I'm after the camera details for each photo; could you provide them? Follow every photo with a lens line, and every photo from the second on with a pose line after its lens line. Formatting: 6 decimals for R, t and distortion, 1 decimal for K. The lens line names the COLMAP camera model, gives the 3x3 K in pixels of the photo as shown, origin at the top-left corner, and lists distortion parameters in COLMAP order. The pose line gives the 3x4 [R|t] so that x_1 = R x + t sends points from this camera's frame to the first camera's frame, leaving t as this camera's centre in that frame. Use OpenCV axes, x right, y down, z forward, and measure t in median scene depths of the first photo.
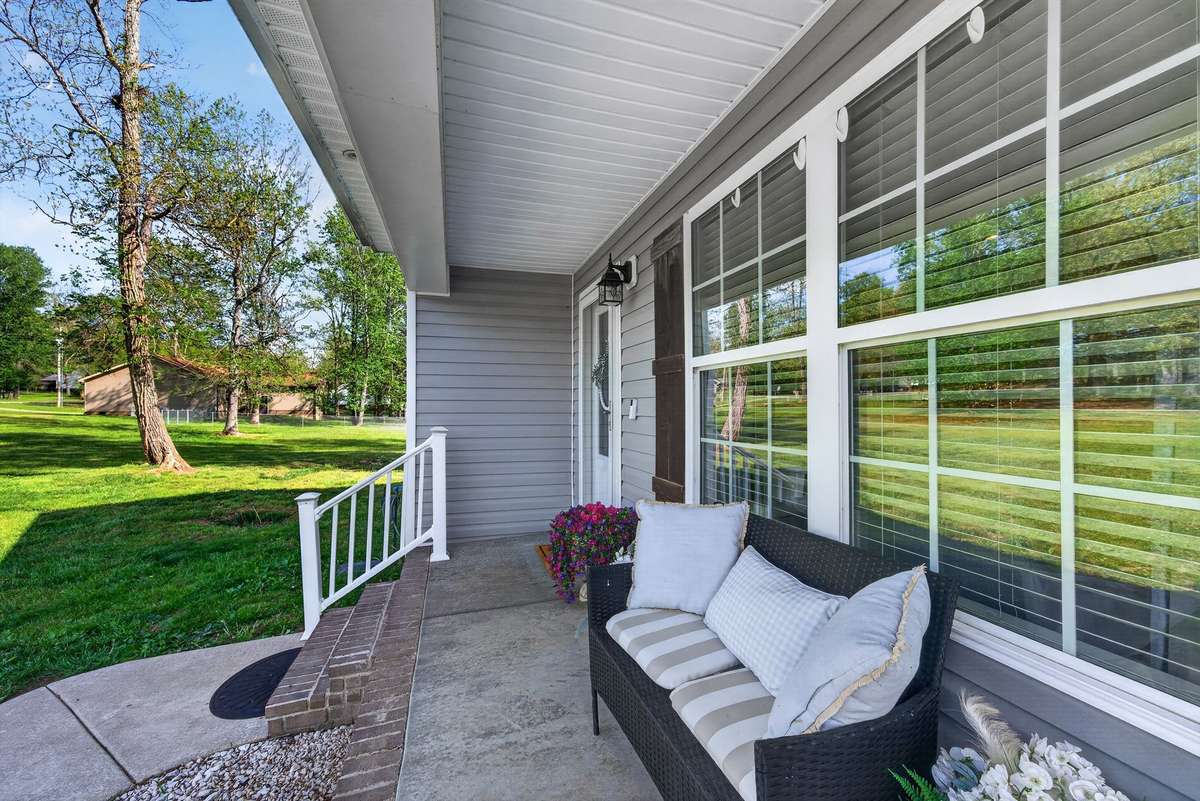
lens RADIAL K [[479.0, 0, 600.5], [0, 479.0, 400.5], [0, 0, 1]] dist [-0.003974, 0.000139]
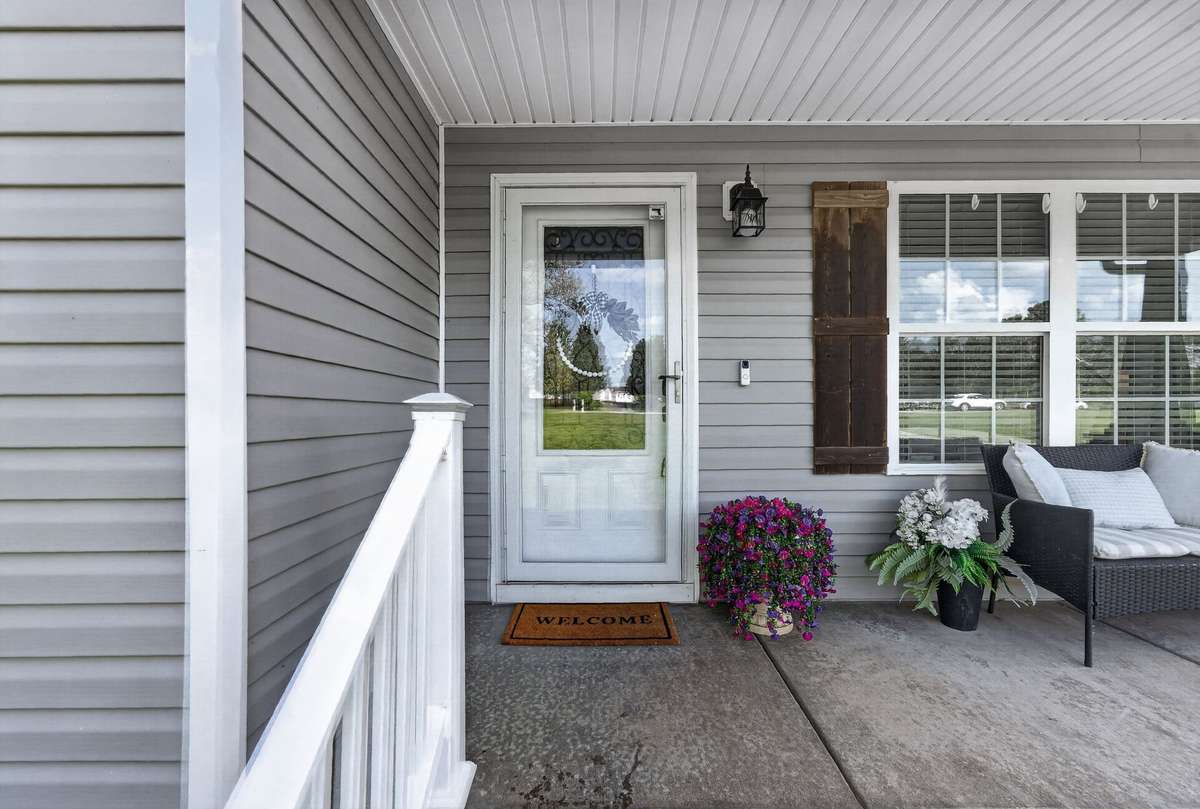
lens RADIAL K [[499.6, 0, 599.7], [0, 499.6, 399.9], [0, 0, 1]] dist [-0.002078, -0.000345]
pose [[0.296886, 0.000249, 0.954913, -1.330167], [-0.007046, 0.999973, 0.001930, 0.105098], [-0.954887, -0.007301, 0.296880, 1.640501]]
